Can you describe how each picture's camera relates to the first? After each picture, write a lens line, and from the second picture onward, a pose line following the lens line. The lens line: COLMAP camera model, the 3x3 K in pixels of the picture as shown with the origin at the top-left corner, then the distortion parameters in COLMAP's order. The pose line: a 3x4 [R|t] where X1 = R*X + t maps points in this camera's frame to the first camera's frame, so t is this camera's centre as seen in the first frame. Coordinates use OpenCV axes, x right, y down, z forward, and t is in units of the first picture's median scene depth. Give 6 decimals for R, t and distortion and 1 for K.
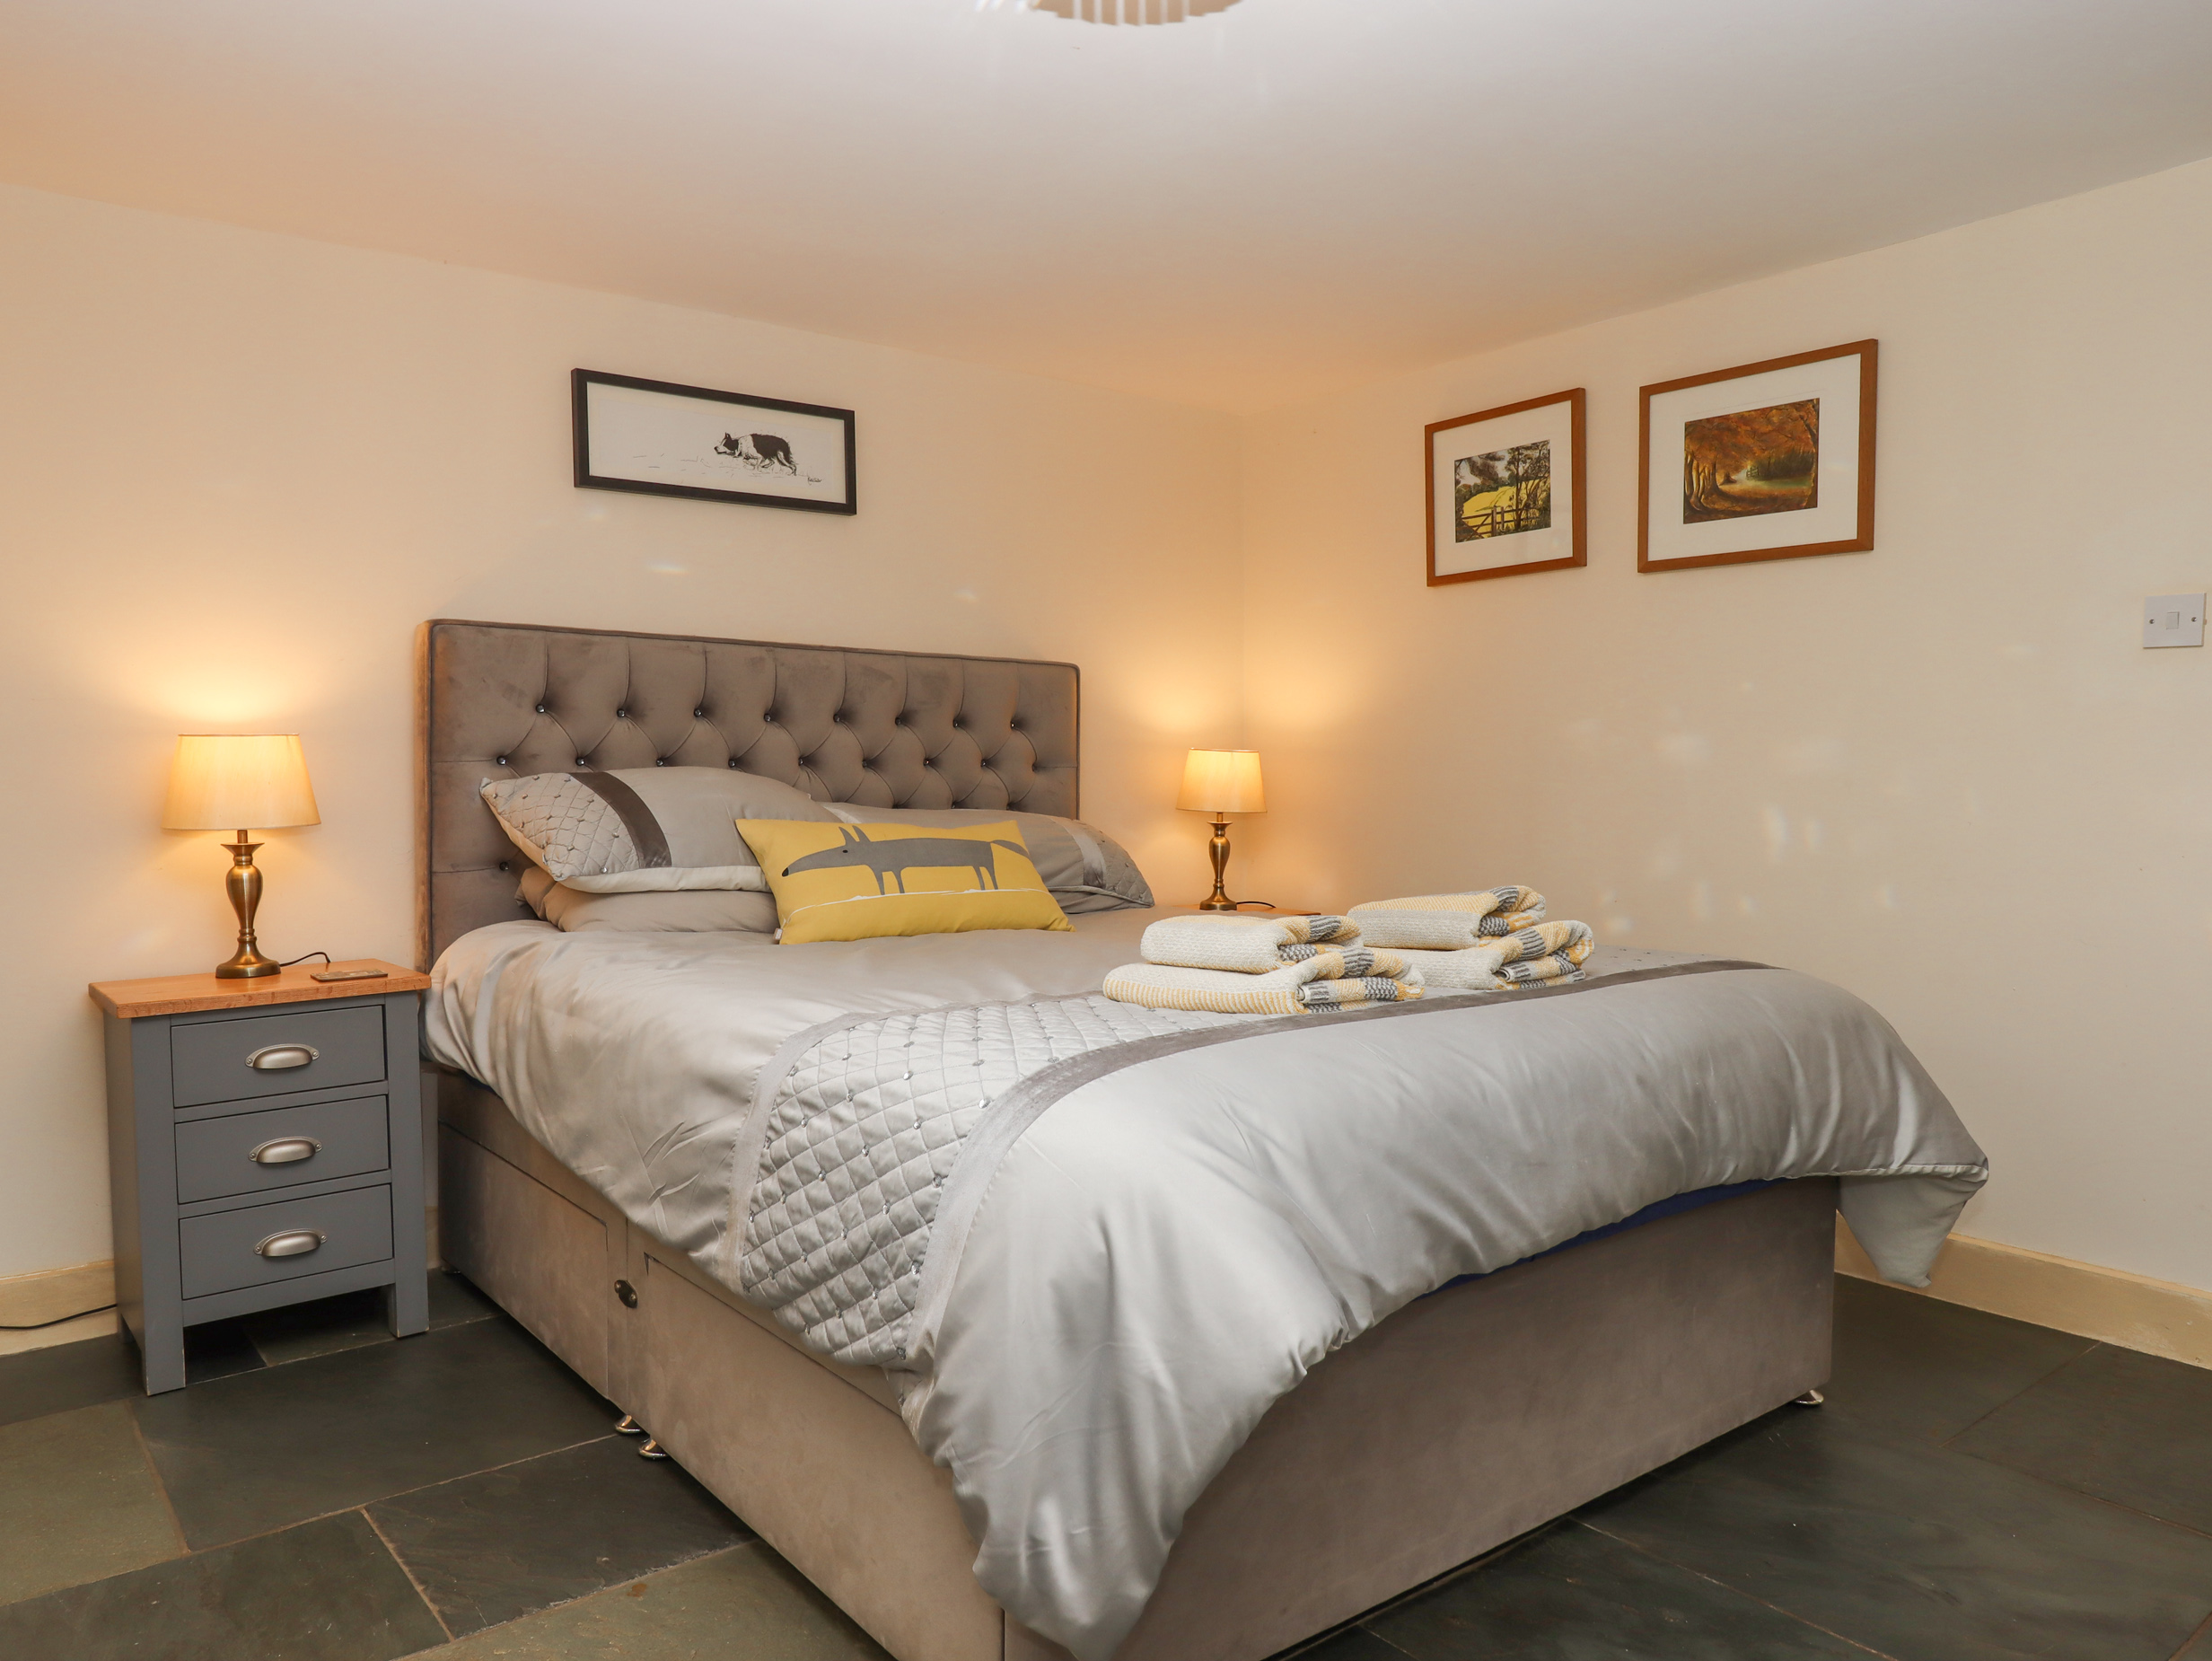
lens RADIAL K [[1493.1, 0, 1106.0], [0, 1493.1, 830.5], [0, 0, 1]] dist [0.005001, -0.000227]
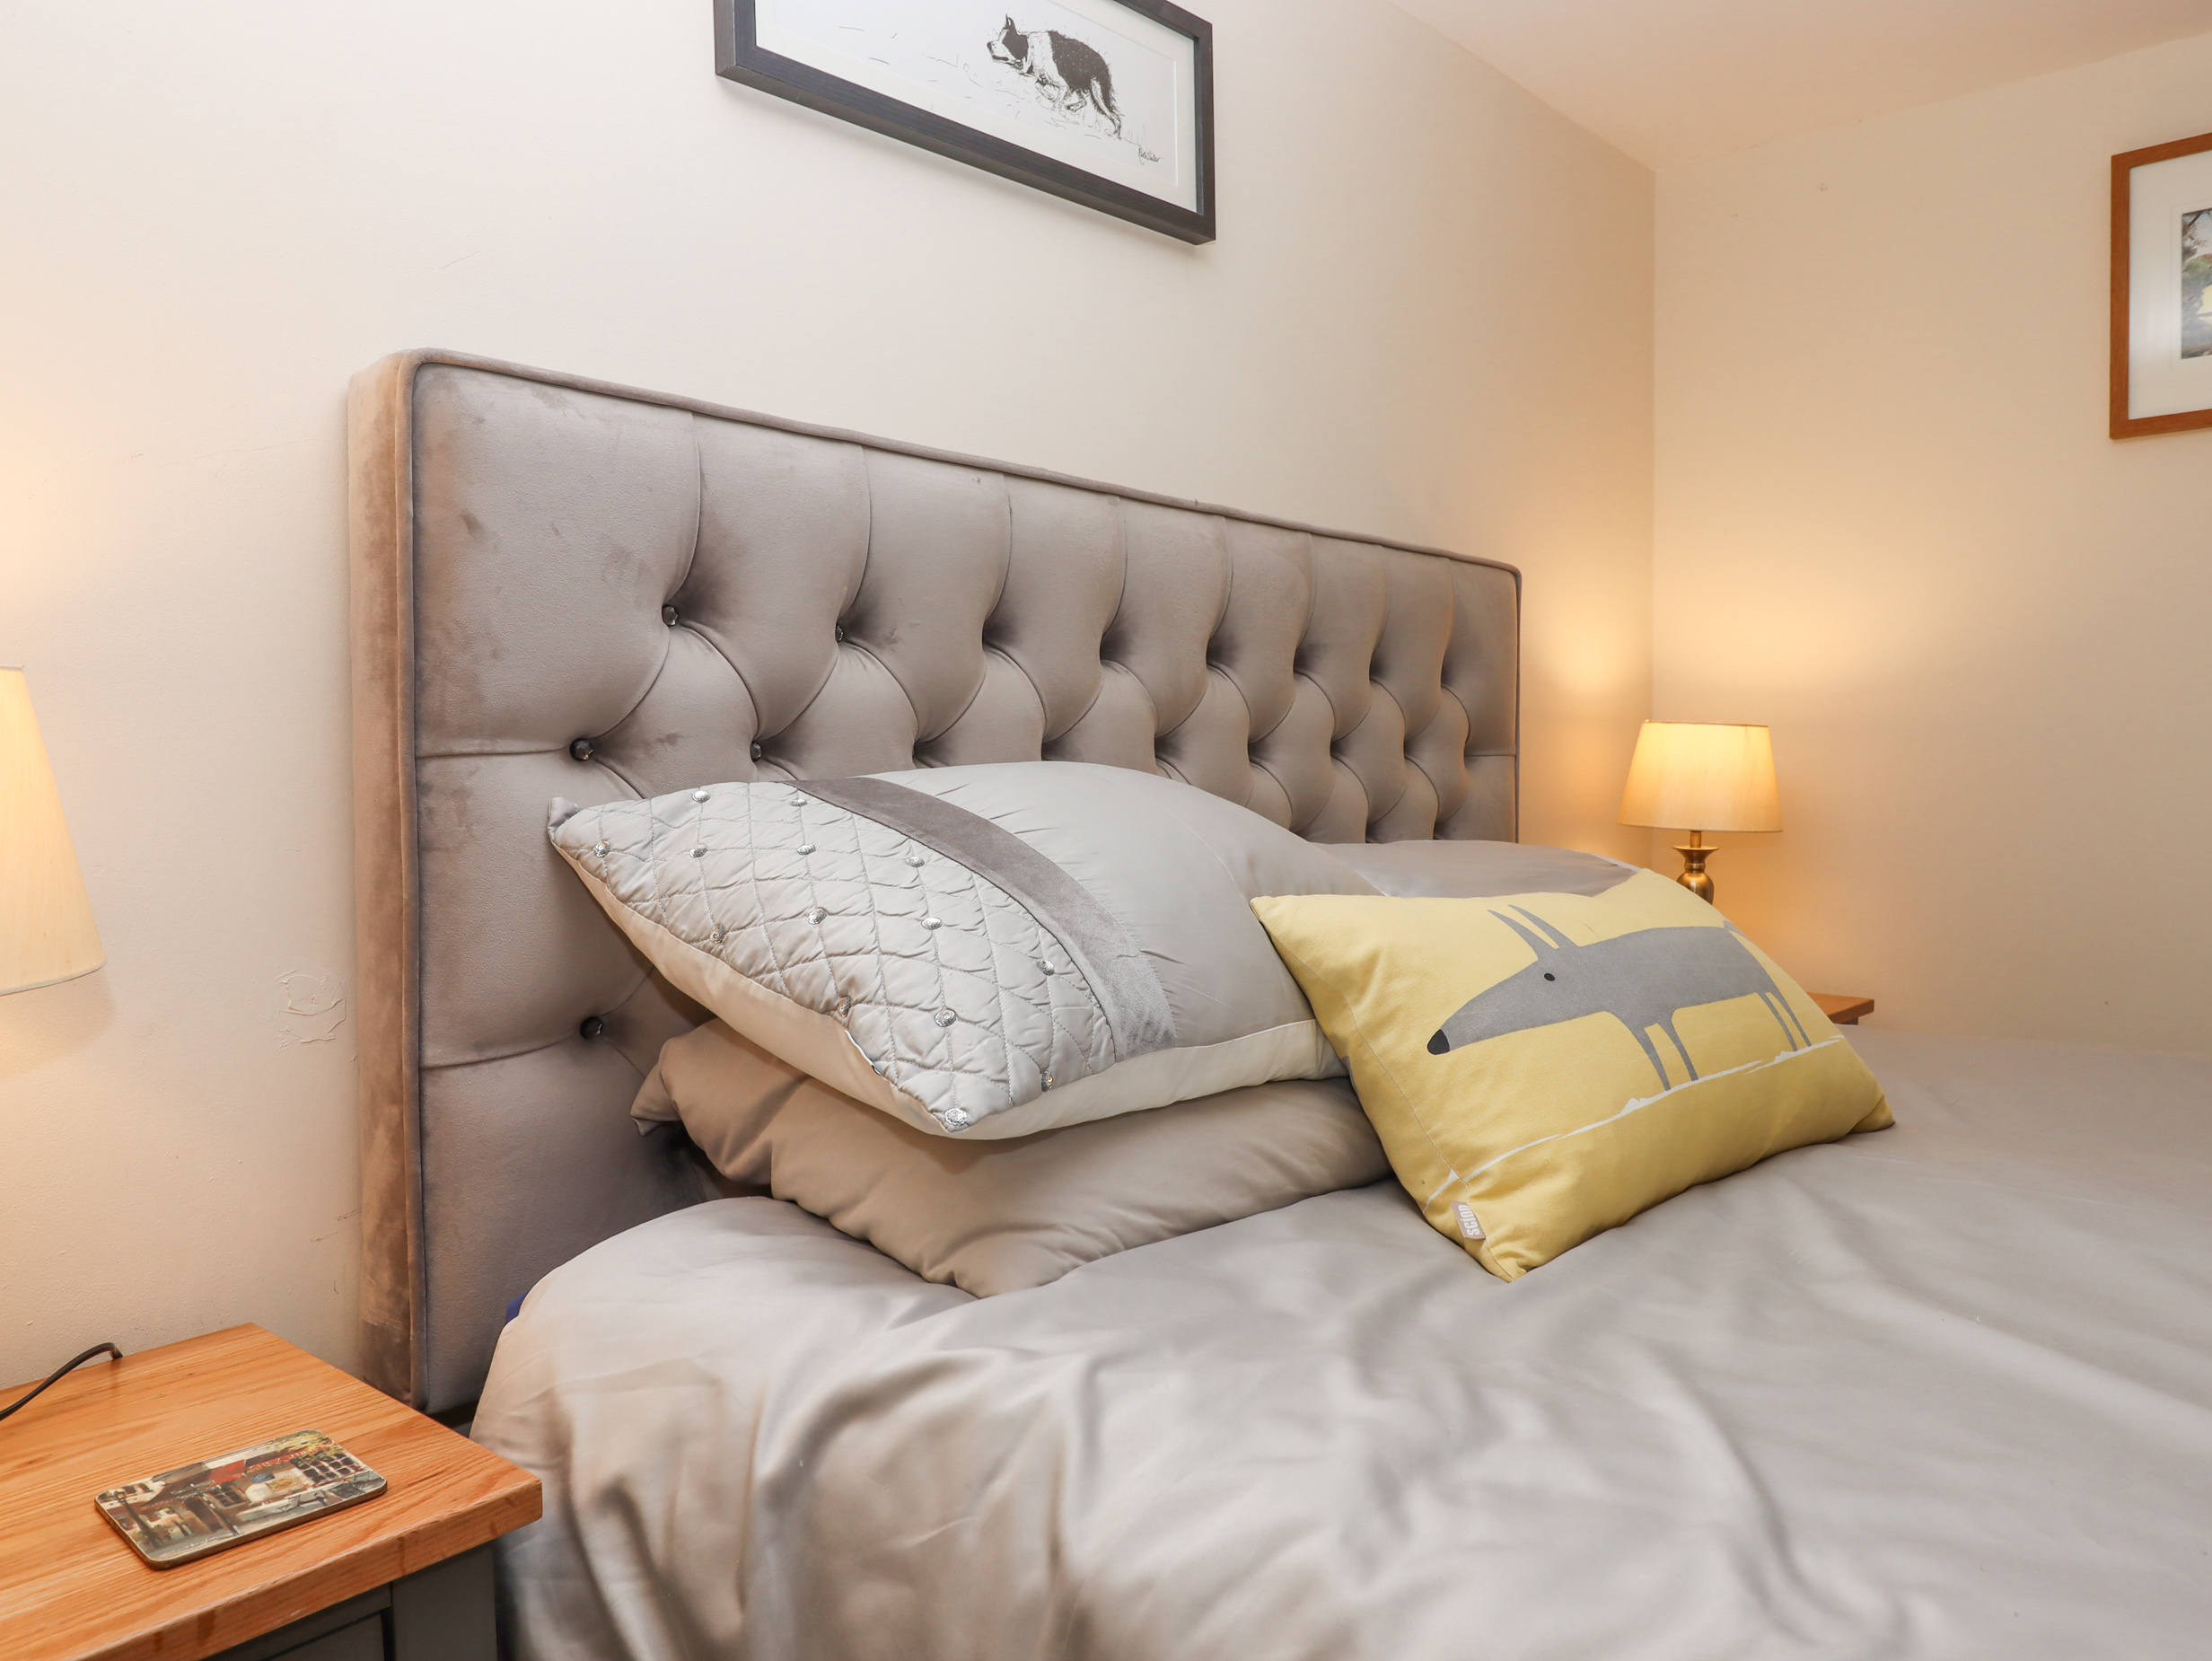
lens RADIAL K [[1586.6, 0, 1107.2], [0, 1586.6, 815.7], [0, 0, 1]] dist [-0.002519, -0.001991]
pose [[0.986228, -0.012689, 0.164902, -0.313941], [0.012865, 0.999917, 0.000002, -0.026215], [-0.164888, 0.002119, 0.986310, 0.538895]]
